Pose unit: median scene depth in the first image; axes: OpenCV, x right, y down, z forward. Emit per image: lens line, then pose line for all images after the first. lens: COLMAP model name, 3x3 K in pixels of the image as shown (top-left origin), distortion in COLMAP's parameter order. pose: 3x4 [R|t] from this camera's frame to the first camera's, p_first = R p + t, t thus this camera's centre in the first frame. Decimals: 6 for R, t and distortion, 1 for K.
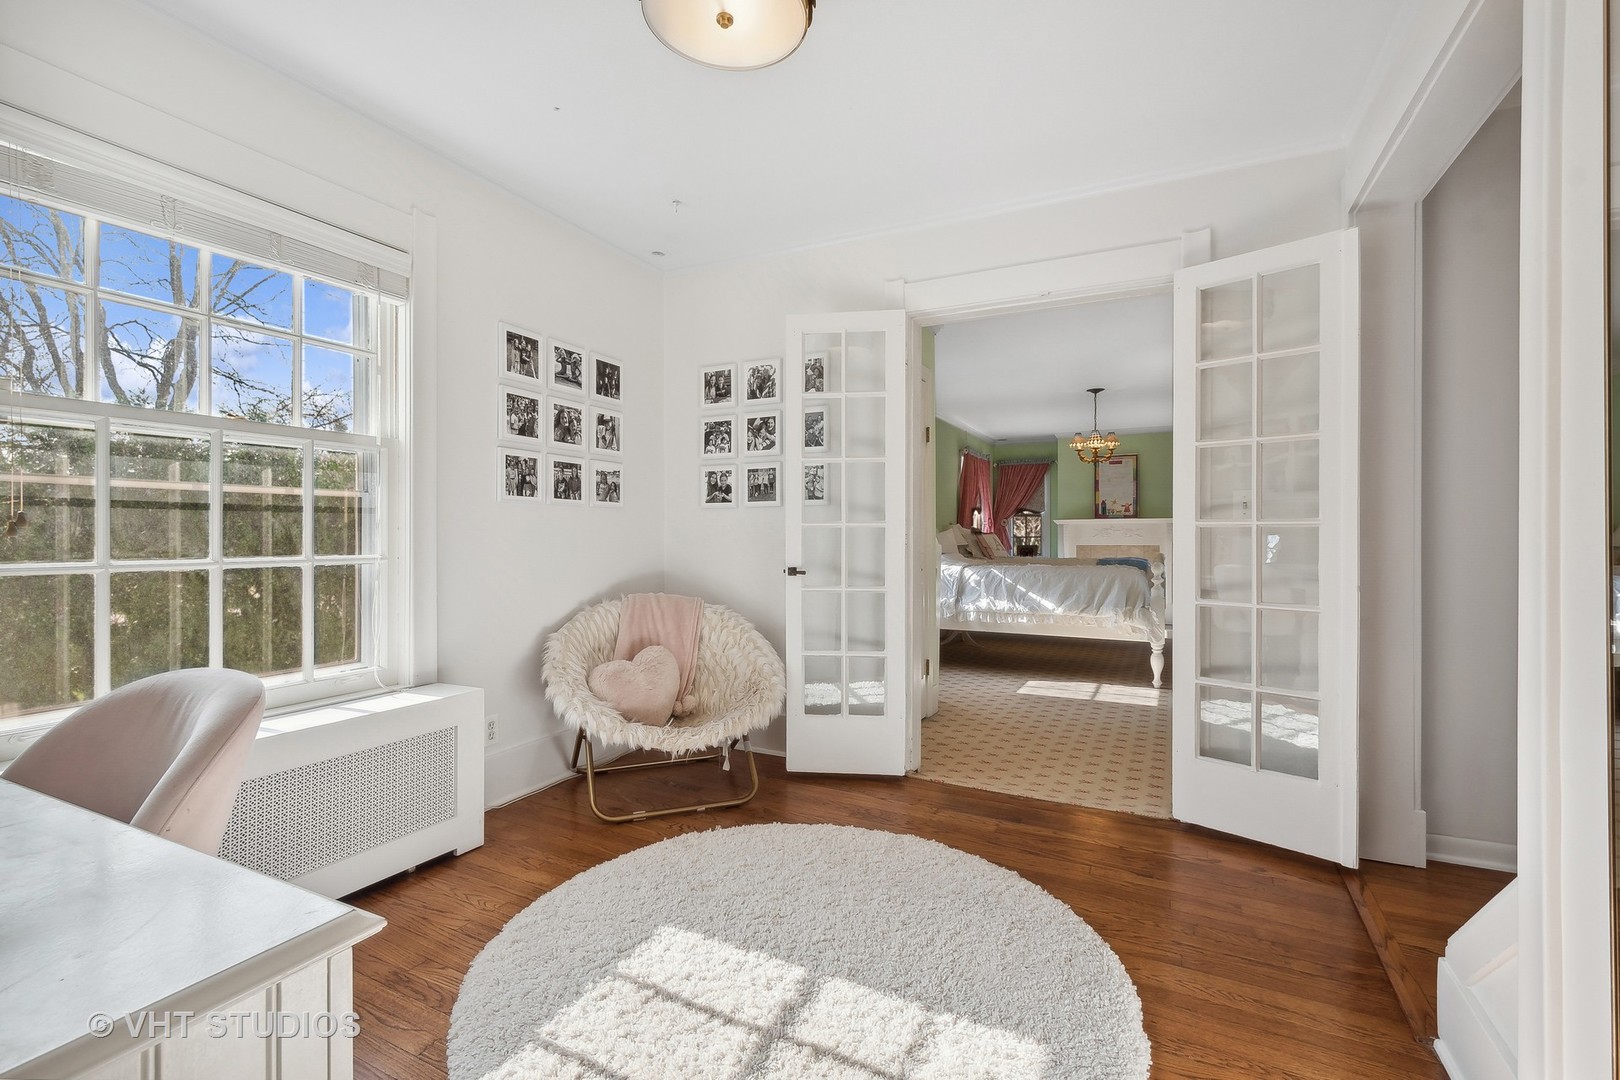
lens RADIAL K [[717.2, 0, 803.4], [0, 717.2, 530.4], [0, 0, 1]] dist [0.003638, 0.000166]
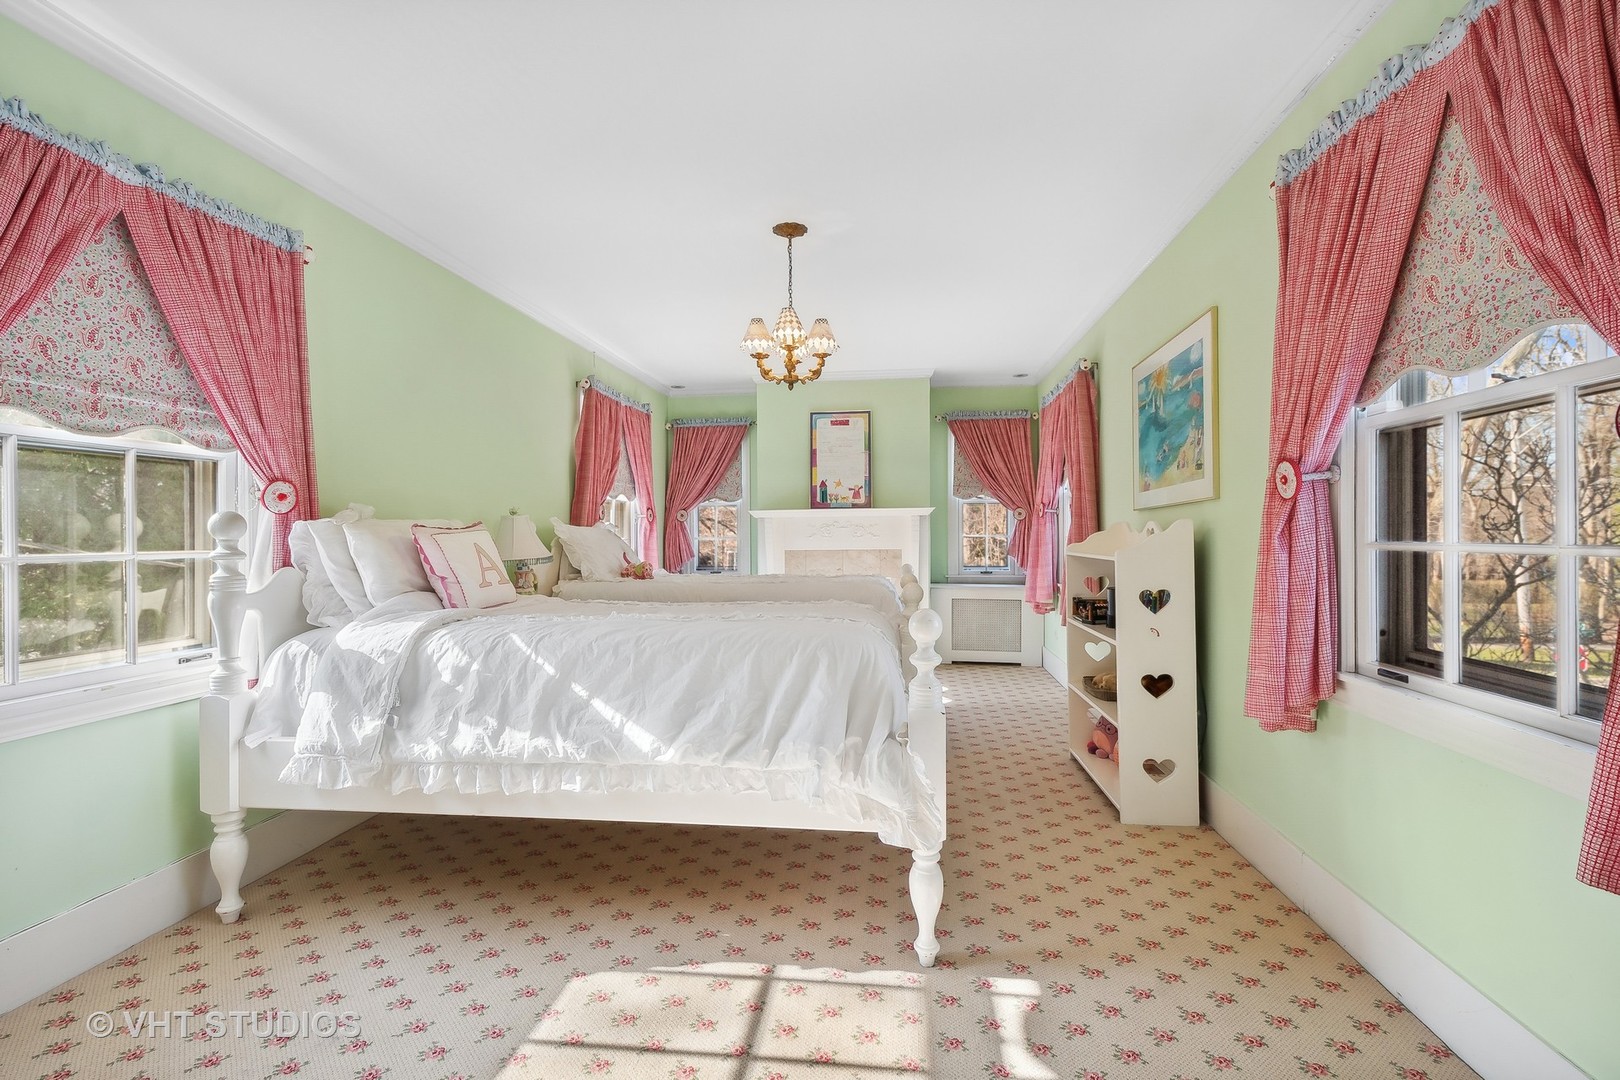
lens RADIAL K [[717.2, 0, 810.7], [0, 717.2, 535.0], [0, 0, 1]] dist [0.003638, 0.000166]
pose [[0.938090, -0.008538, 0.346285, 0.186386], [0.006499, 0.999954, 0.007050, 0.002514], [-0.346329, -0.004364, 0.938103, 0.403813]]
